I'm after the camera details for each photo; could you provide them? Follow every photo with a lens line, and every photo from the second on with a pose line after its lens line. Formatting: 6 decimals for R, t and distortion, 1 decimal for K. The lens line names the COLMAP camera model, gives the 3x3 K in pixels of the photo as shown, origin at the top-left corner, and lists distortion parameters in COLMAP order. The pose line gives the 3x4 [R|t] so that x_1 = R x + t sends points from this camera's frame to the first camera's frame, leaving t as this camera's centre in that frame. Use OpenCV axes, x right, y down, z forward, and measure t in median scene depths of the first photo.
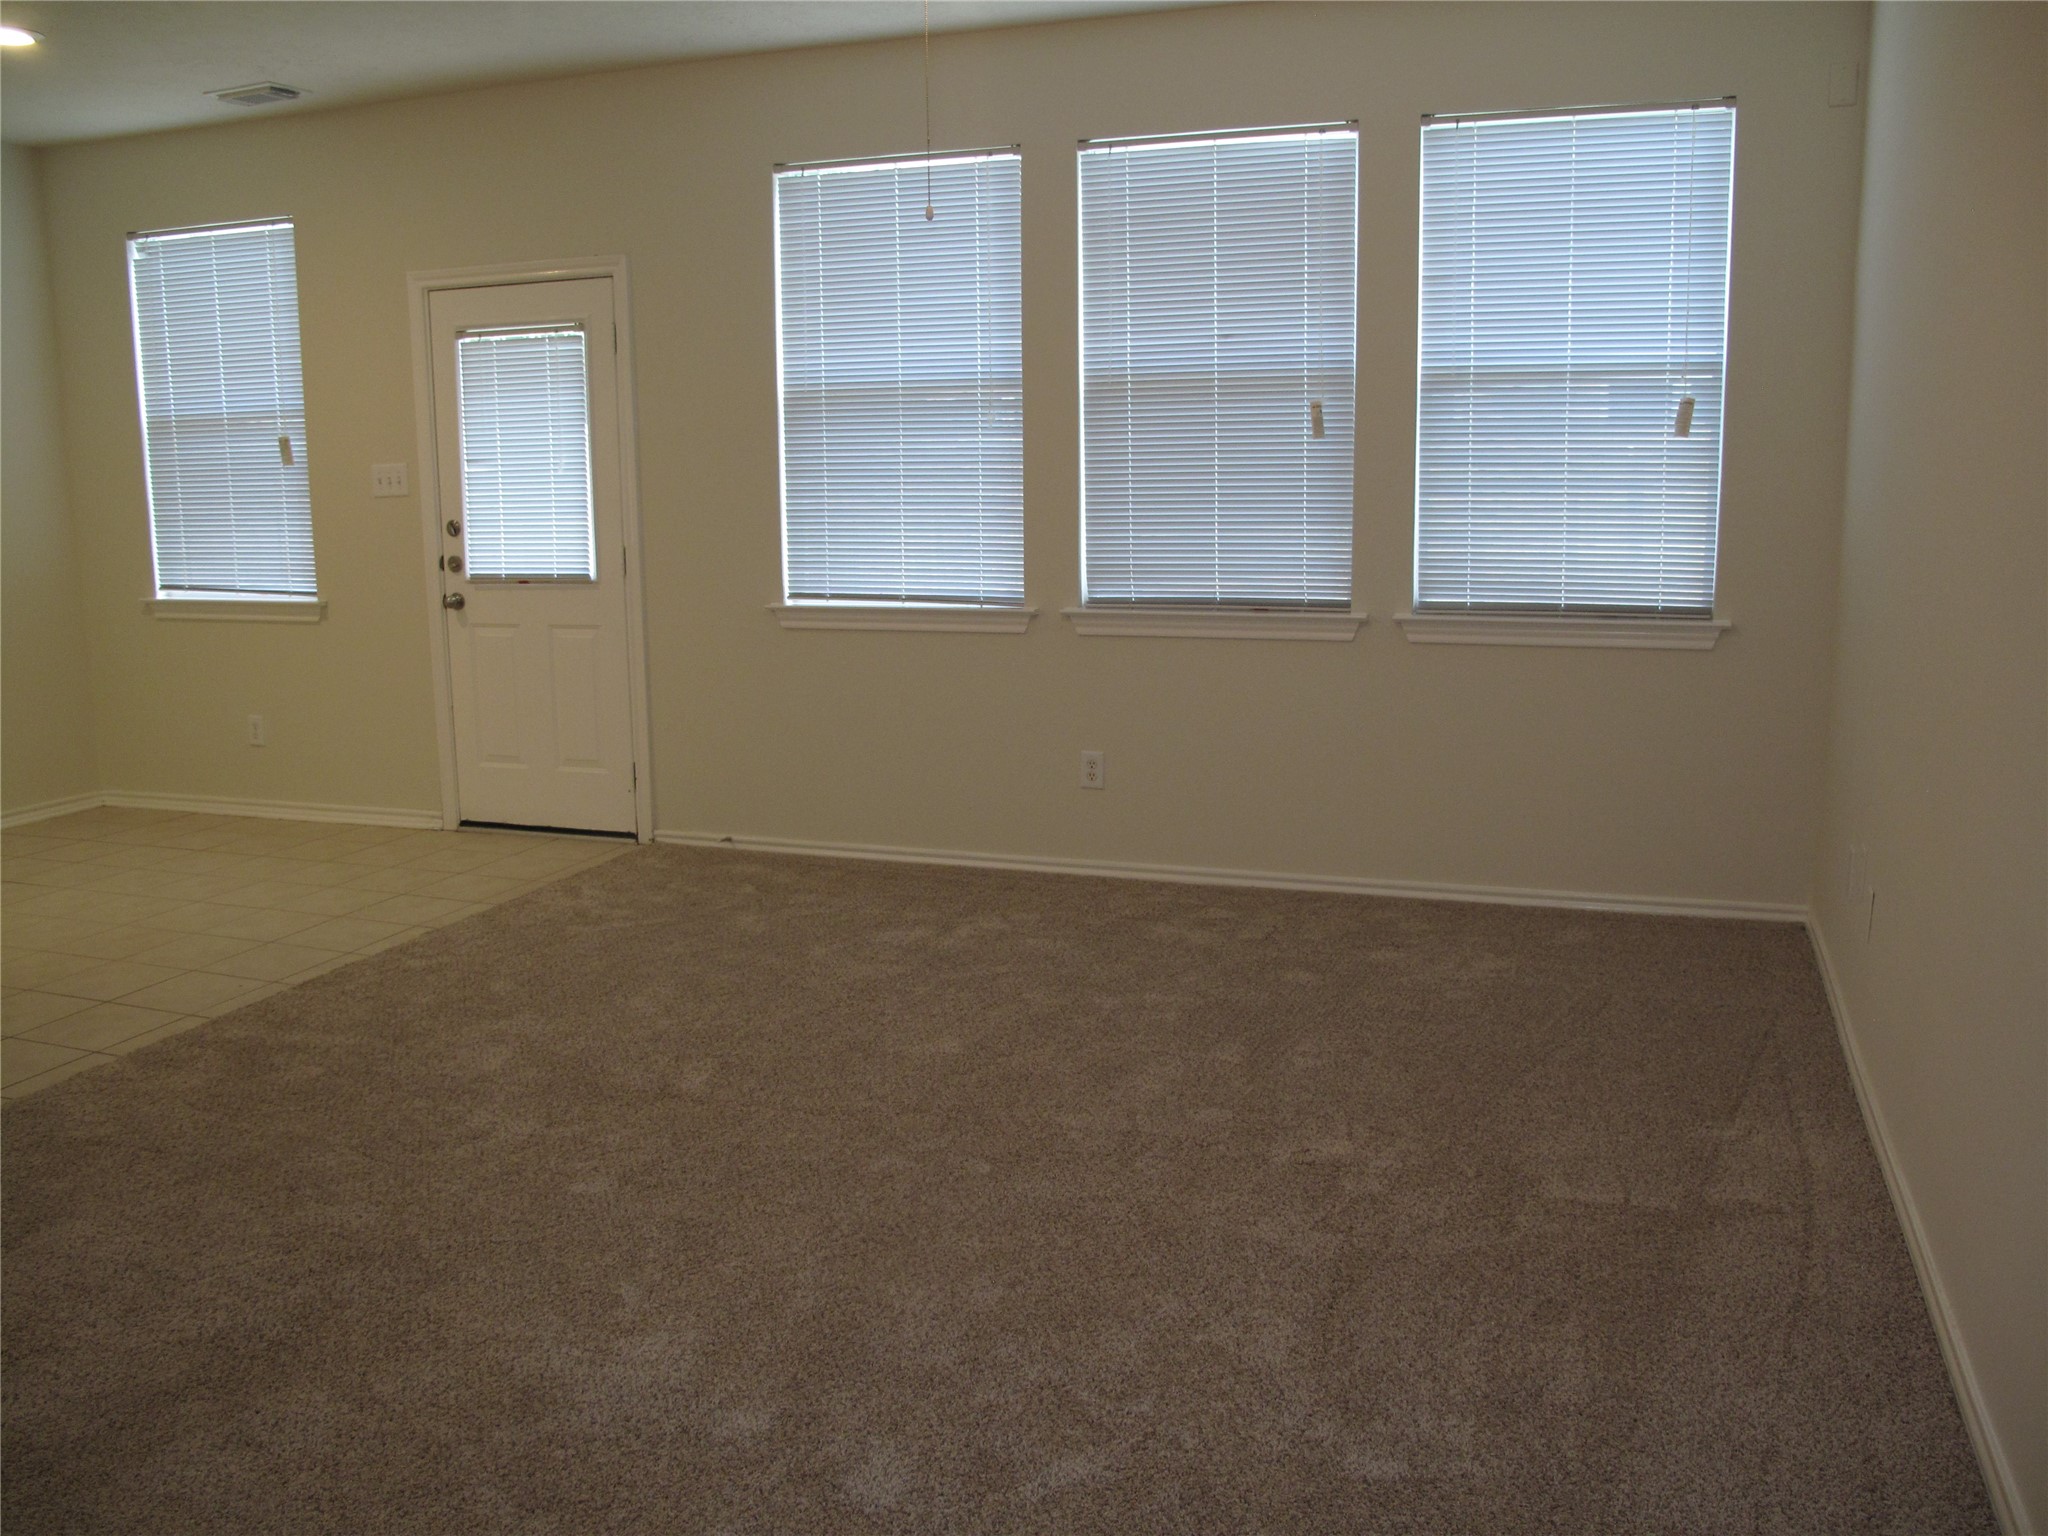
lens RADIAL K [[1676.5, 0, 1024.0], [0, 1676.5, 768.0], [0, 0, 1]] dist [-0.141275, 0.000621]
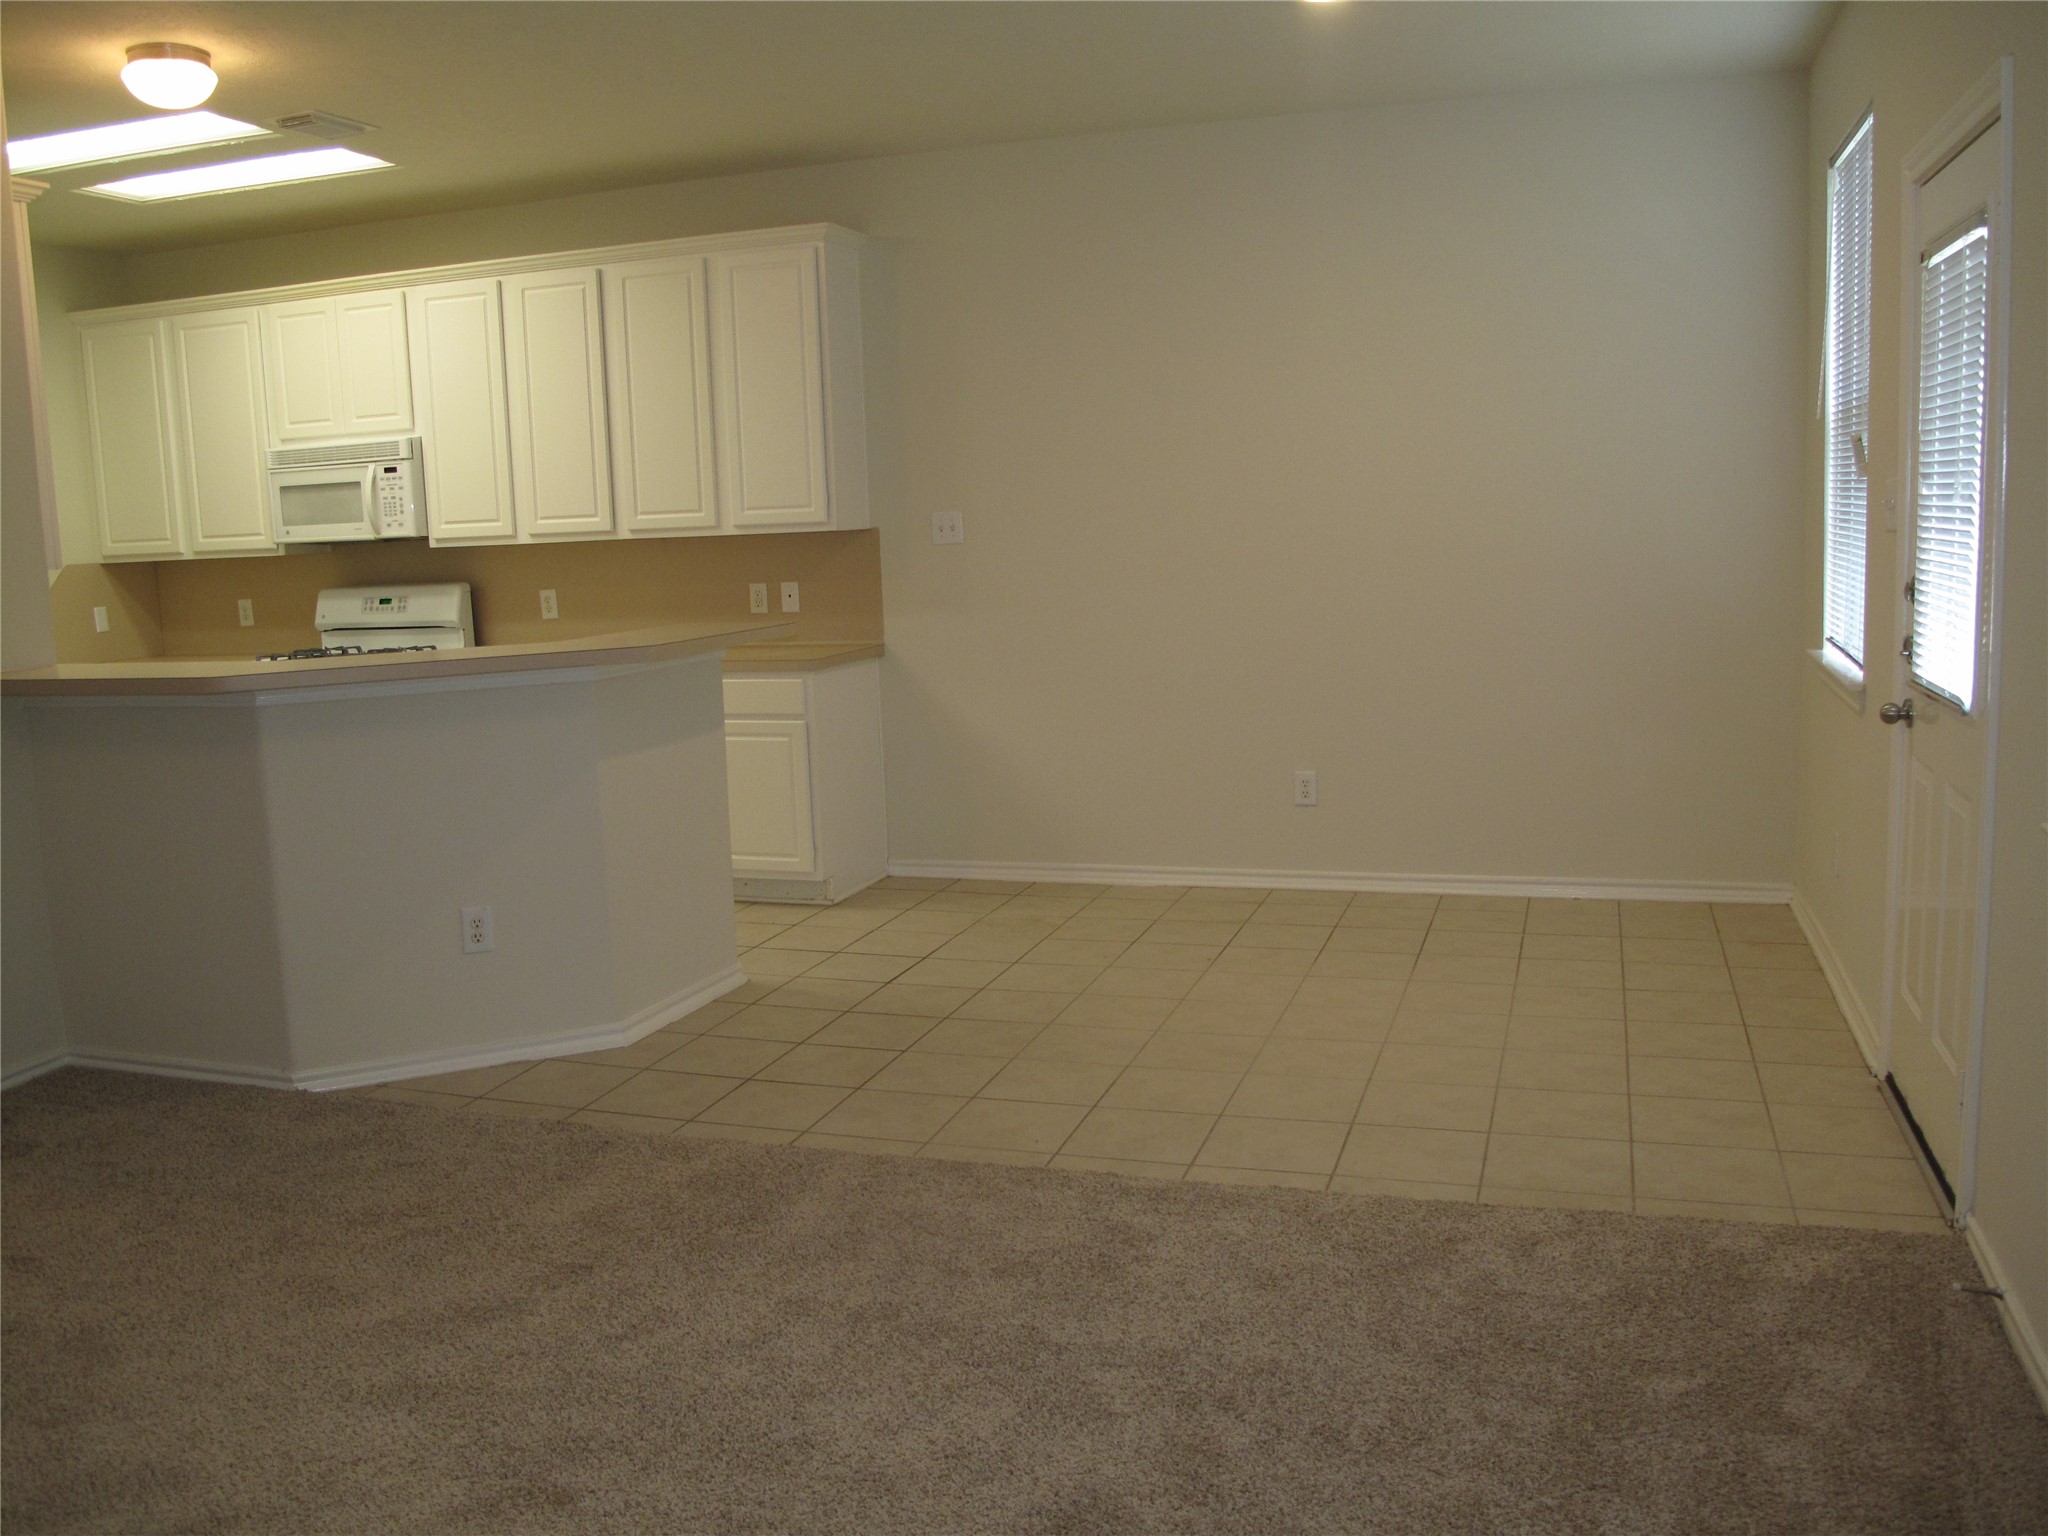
lens RADIAL K [[1688.4, 0, 1024.7], [0, 1688.4, 759.2], [0, 0, 1]] dist [-0.132345, 0.000989]
pose [[0.023063, 0.150830, -0.988291, 0.227334], [-0.143546, 0.978810, 0.146033, -0.124947], [0.989375, 0.138497, 0.044225, 0.663989]]
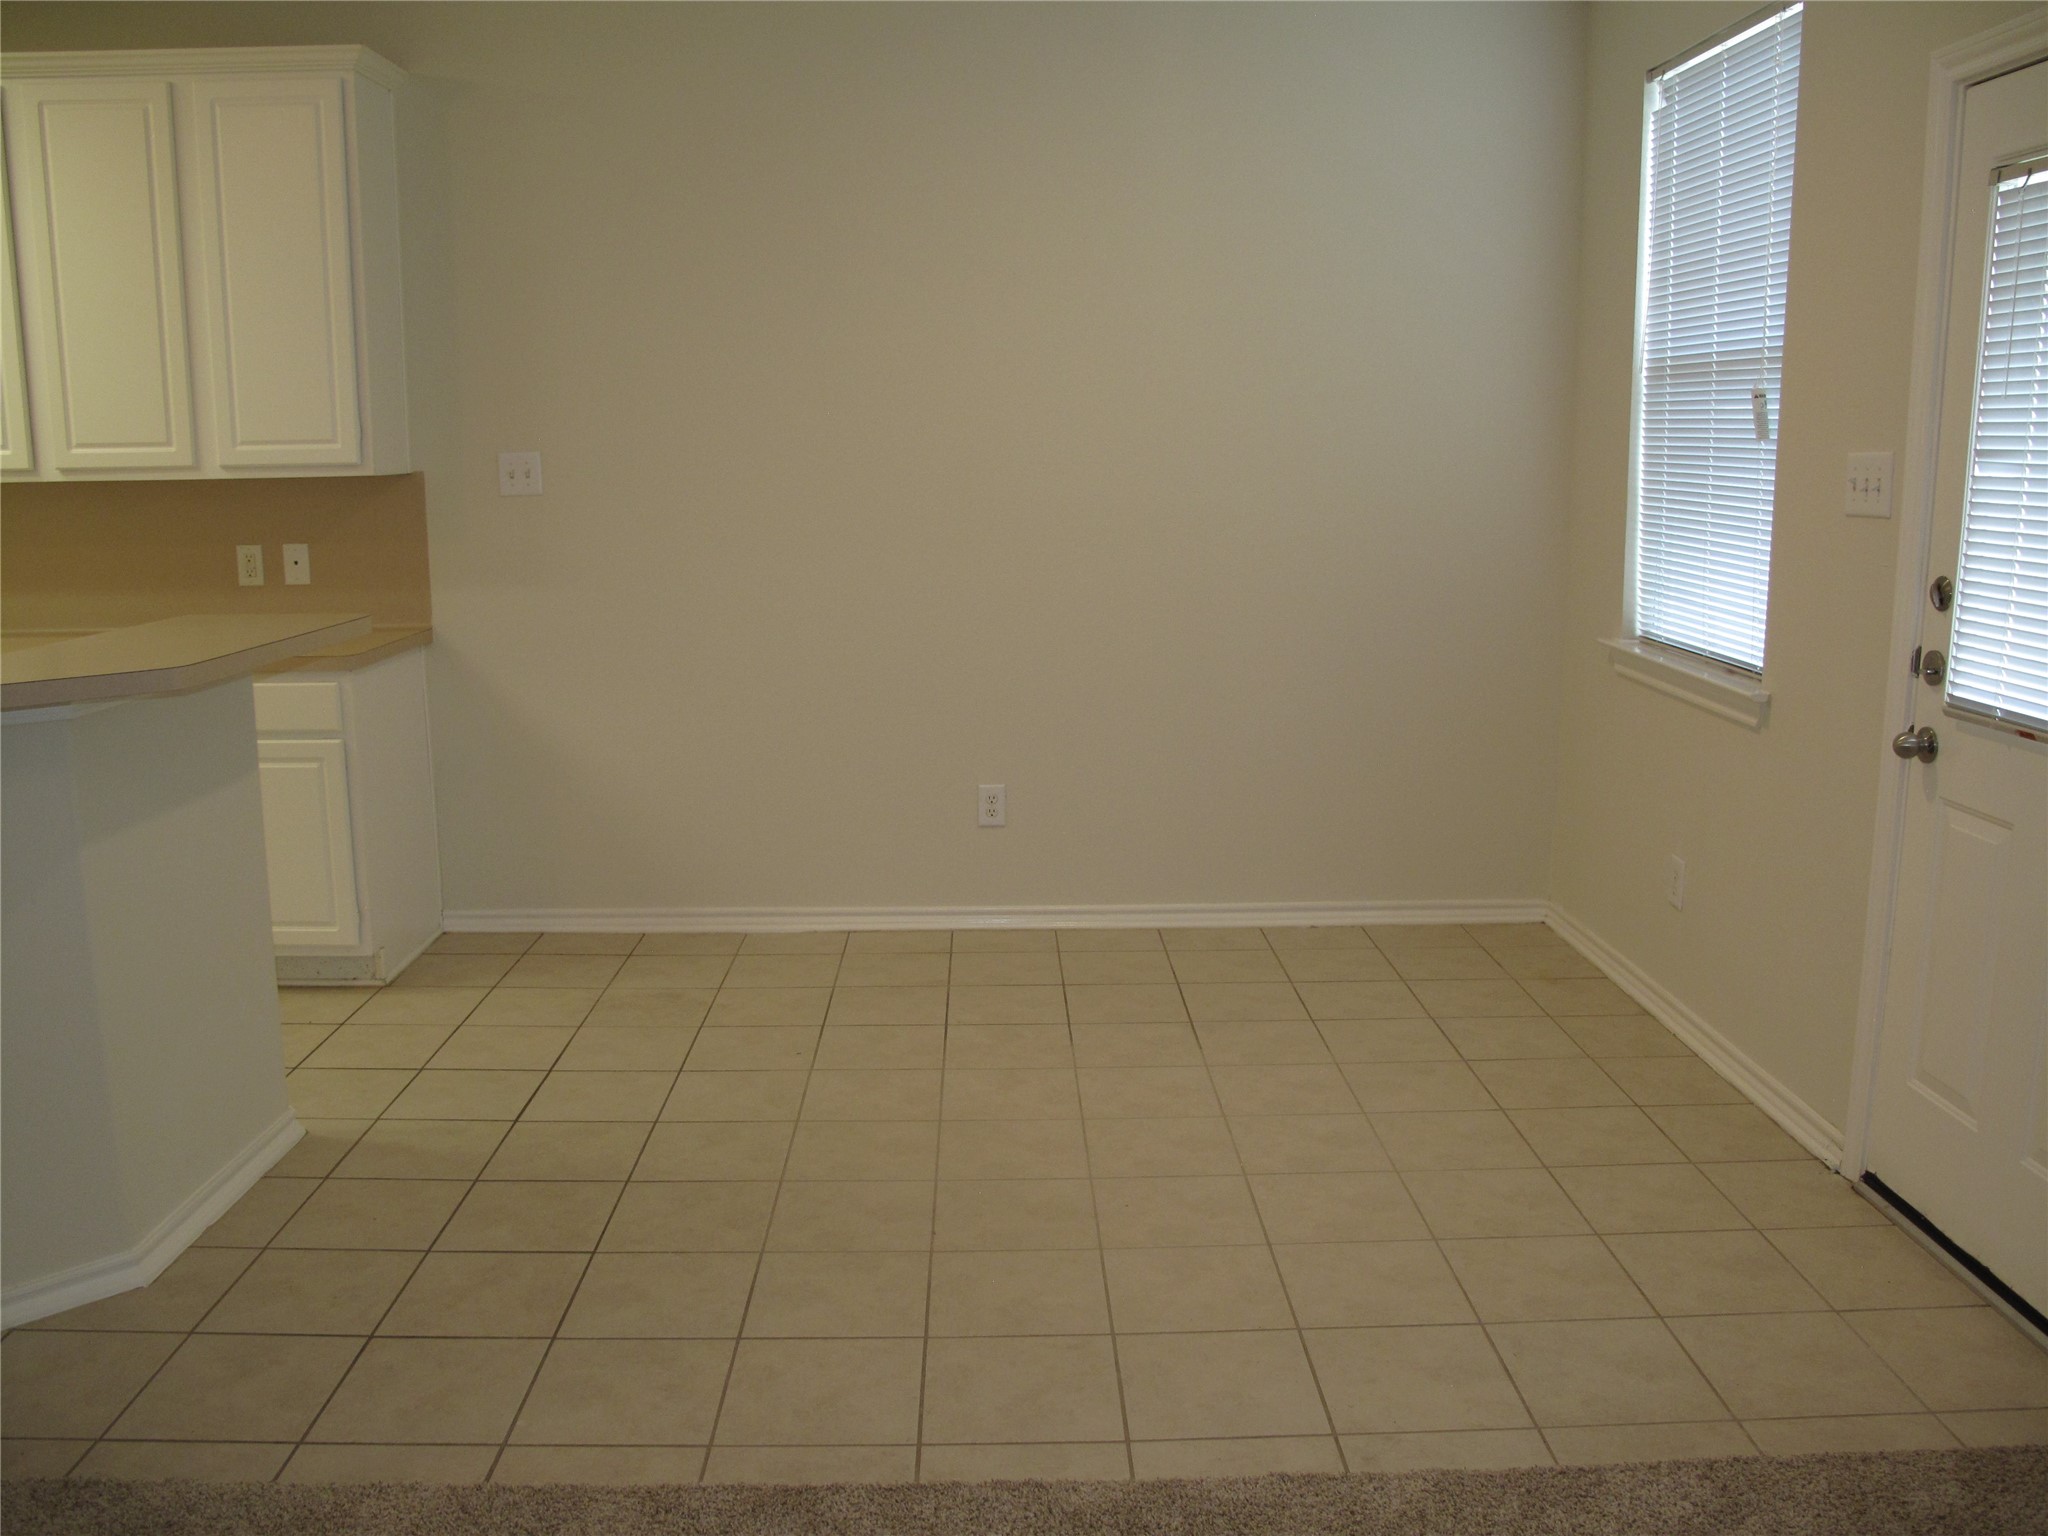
lens RADIAL K [[1695.4, 0, 1024.0], [0, 1695.4, 768.0], [0, 0, 1]] dist [-0.154963, 0.111239]
pose [[0.357386, 0.184005, -0.915651, -0.000672], [-0.167603, 0.977120, 0.130940, -0.113251], [0.918795, 0.106670, 0.380049, 0.579222]]
